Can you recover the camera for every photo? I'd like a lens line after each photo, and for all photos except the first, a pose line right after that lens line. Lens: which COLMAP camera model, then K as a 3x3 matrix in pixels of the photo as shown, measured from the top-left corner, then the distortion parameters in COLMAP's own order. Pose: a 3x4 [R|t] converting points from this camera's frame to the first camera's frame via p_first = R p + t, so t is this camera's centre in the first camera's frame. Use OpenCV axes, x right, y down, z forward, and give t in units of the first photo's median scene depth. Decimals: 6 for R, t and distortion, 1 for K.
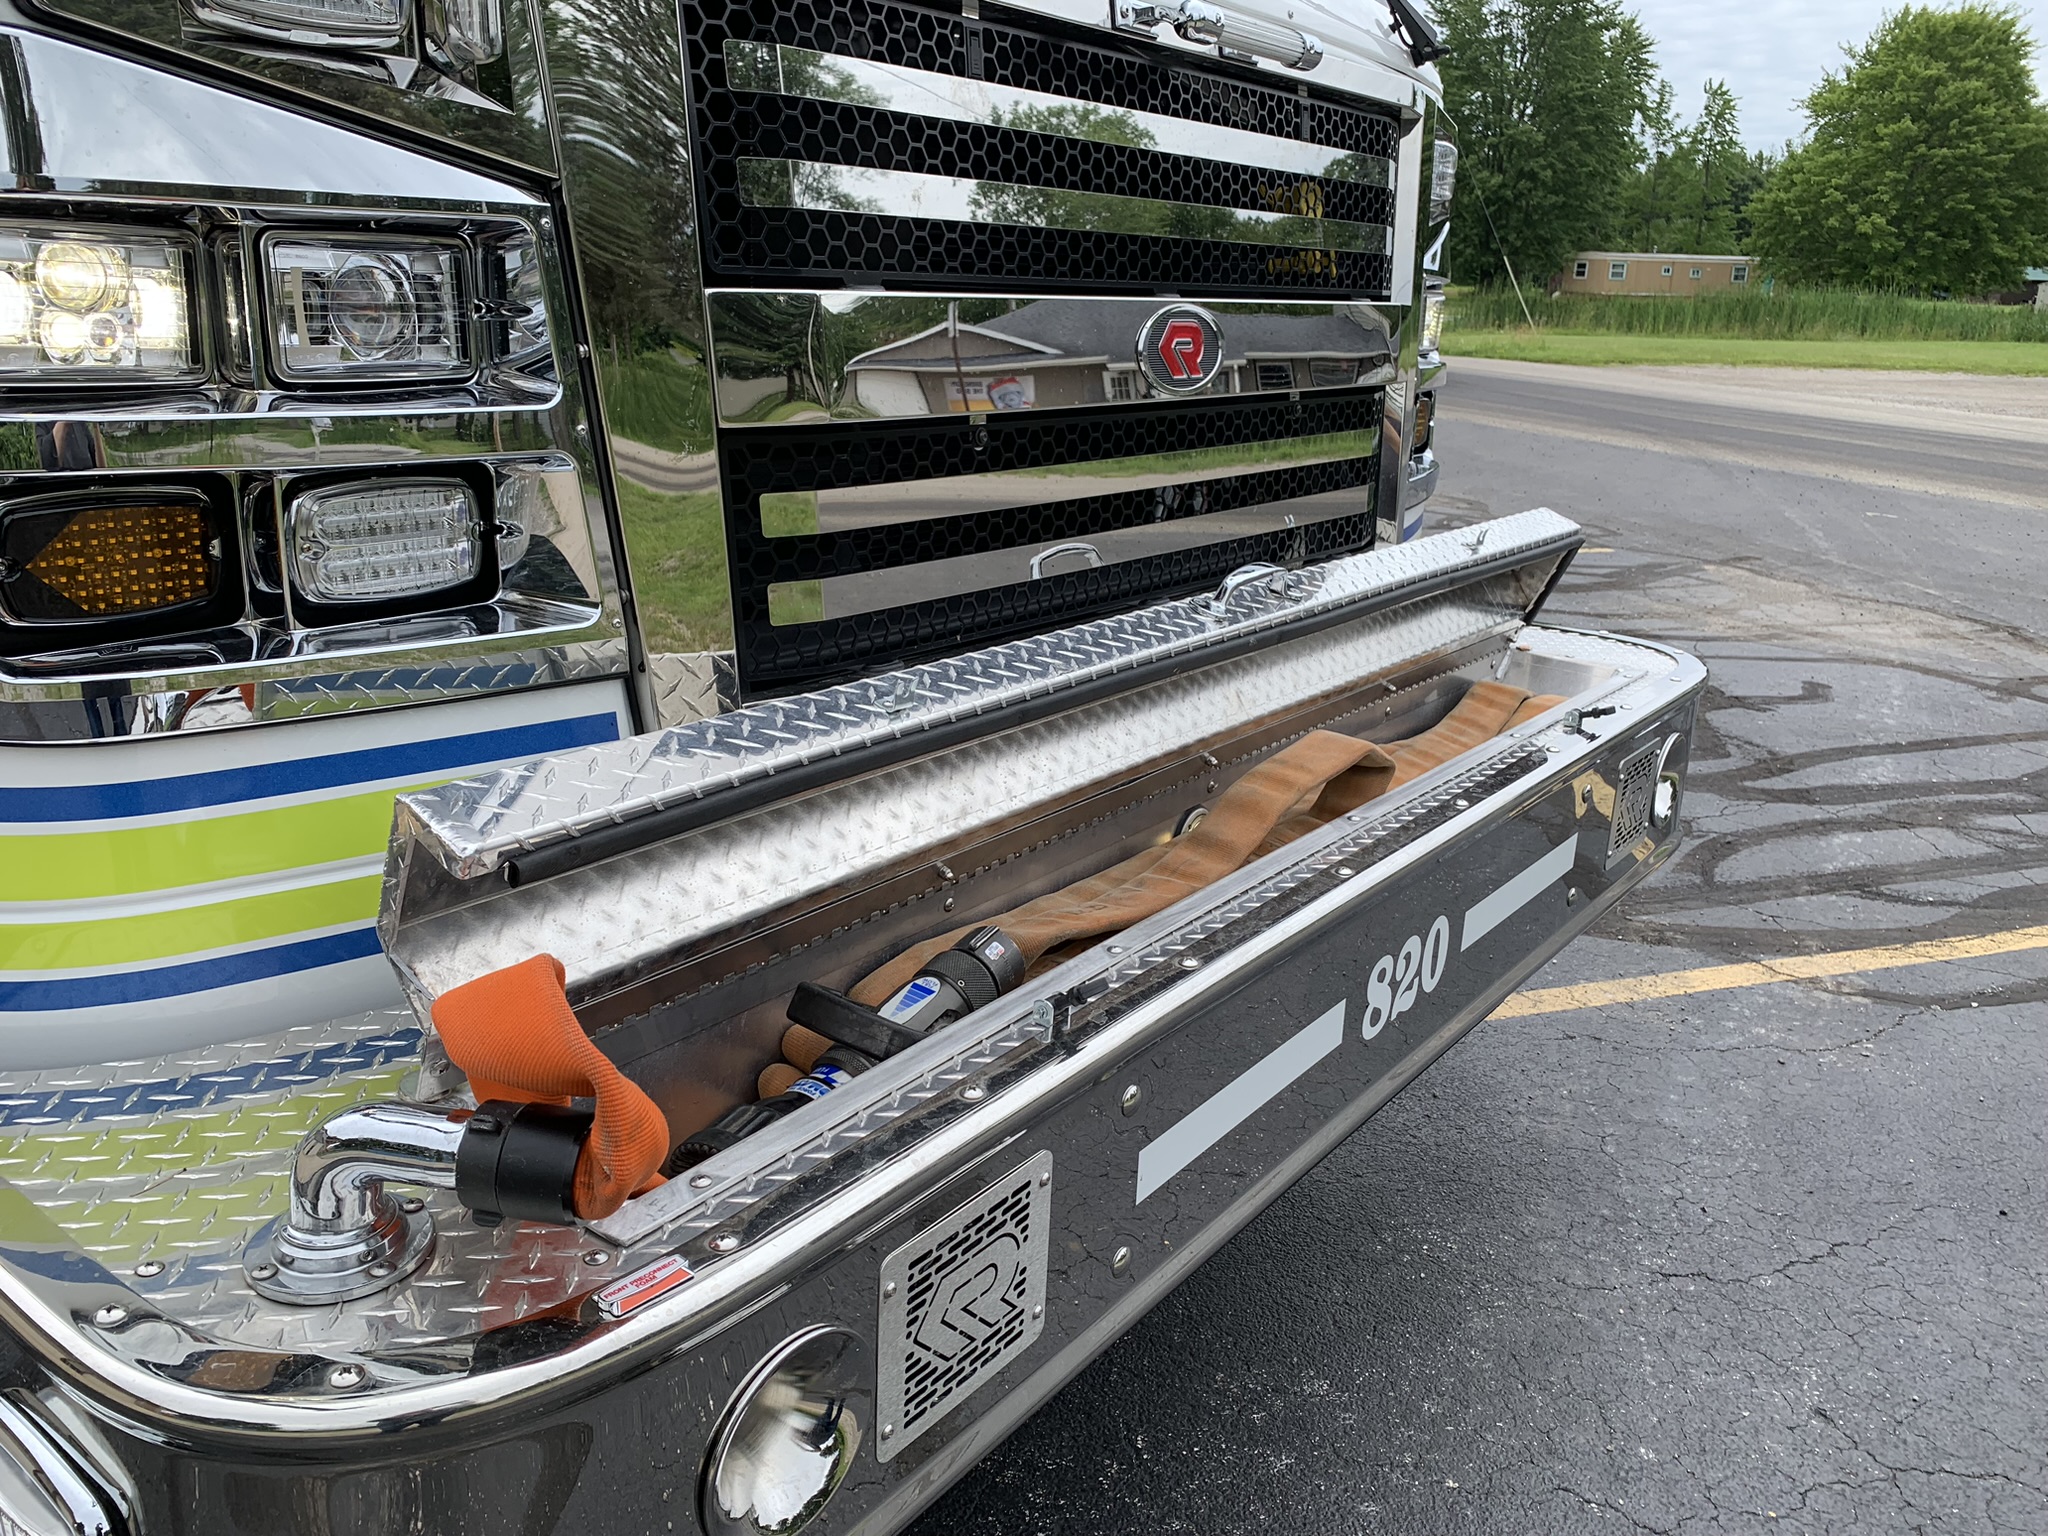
lens RADIAL K [[1562.0, 0, 1093.6], [0, 1562.0, 760.2], [0, 0, 1]] dist [-0.012102, 0.025429]
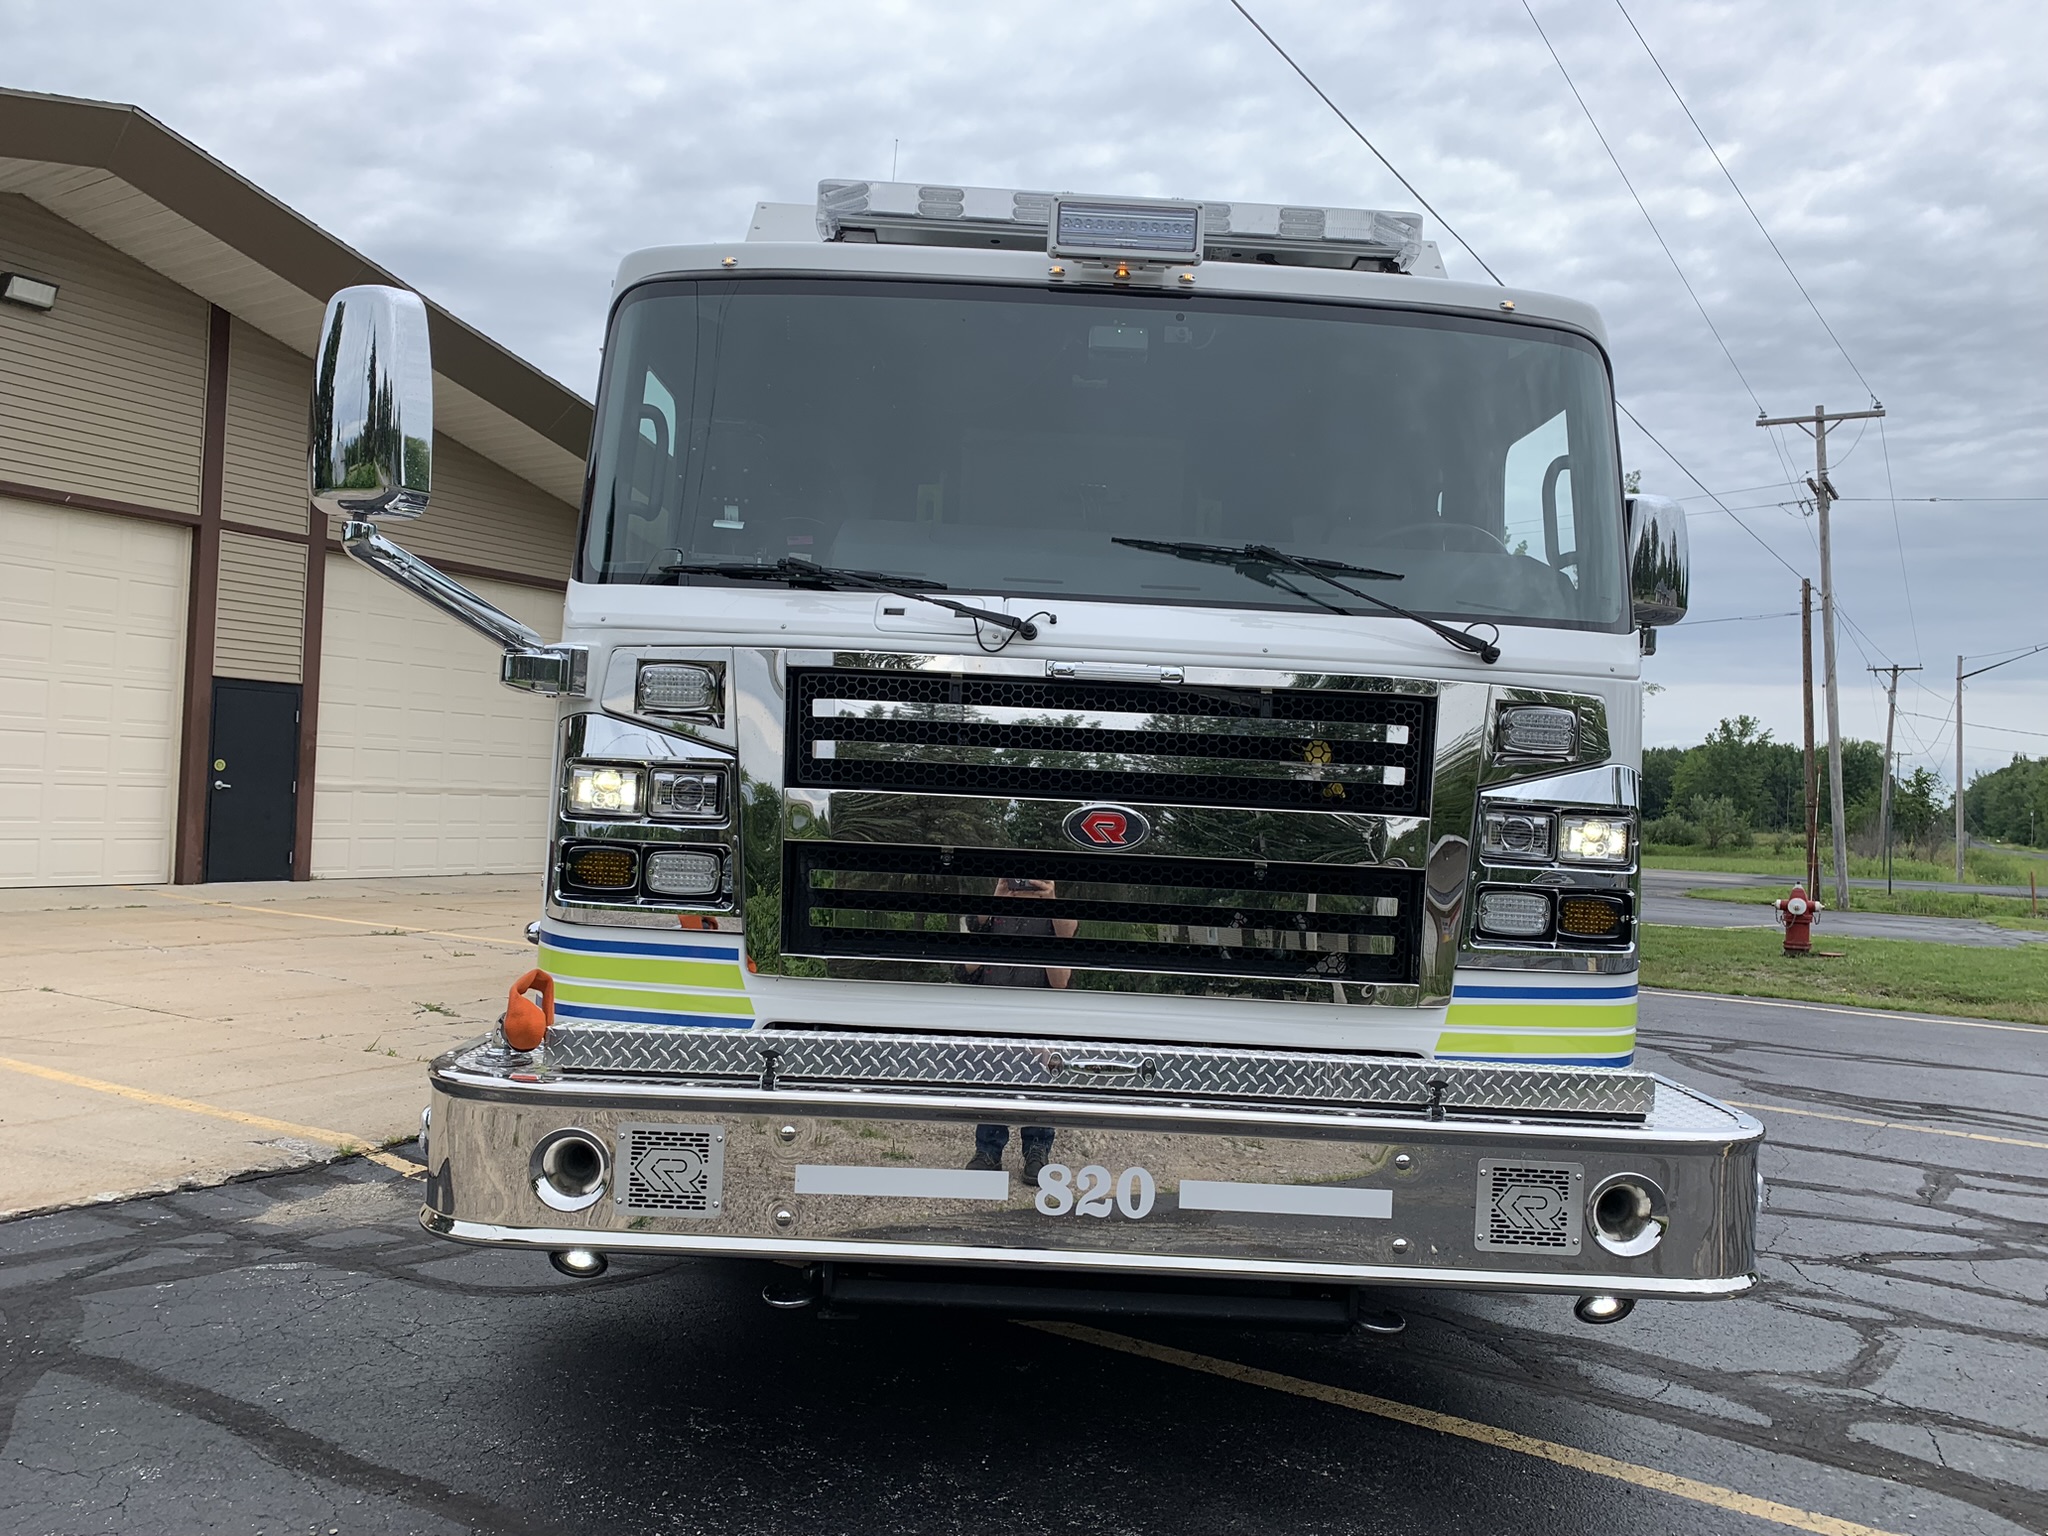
lens RADIAL K [[1586.7, 0, 1024.0], [0, 1586.7, 768.0], [0, 0, 1]] dist [0.007739, -0.007511]
pose [[0.607672, -0.012995, -0.794082, 0.913299], [-0.255943, 0.943317, -0.211298, 0.052473], [0.751817, 0.331640, 0.569901, -0.093023]]
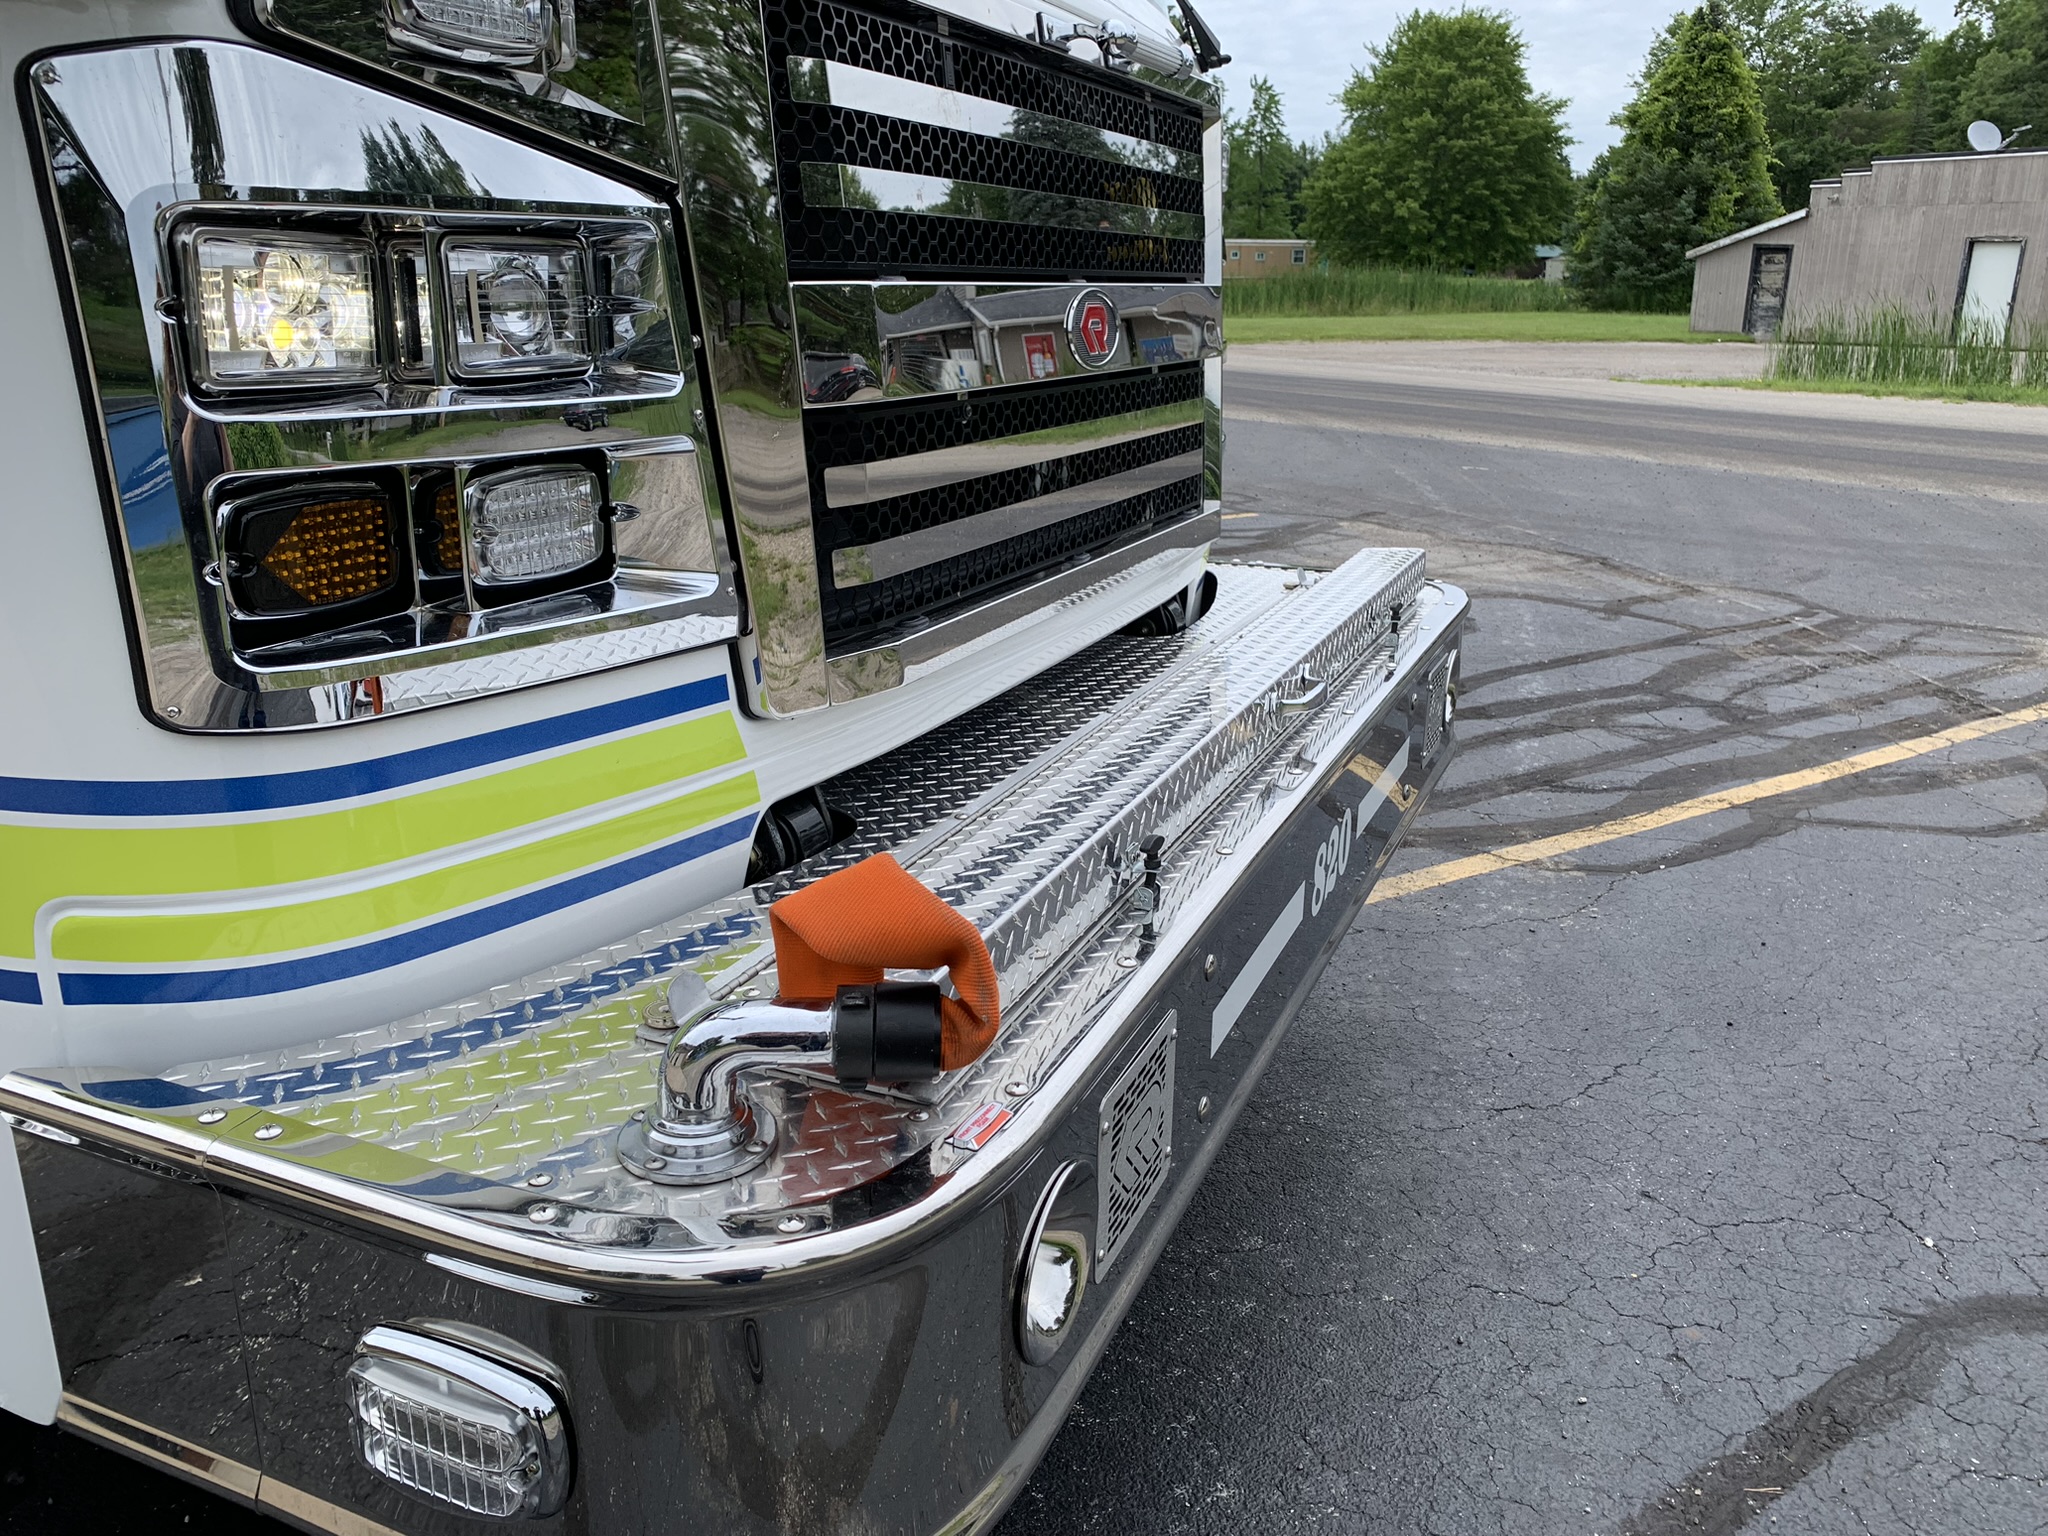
lens RADIAL K [[1586.7, 0, 1024.0], [0, 1586.7, 768.0], [0, 0, 1]] dist [0.007739, -0.007511]
pose [[0.967907, -0.096643, 0.231985, -0.162705], [0.096005, 0.995281, 0.014064, 0.017236], [-0.232250, 0.008659, 0.972618, -0.055046]]
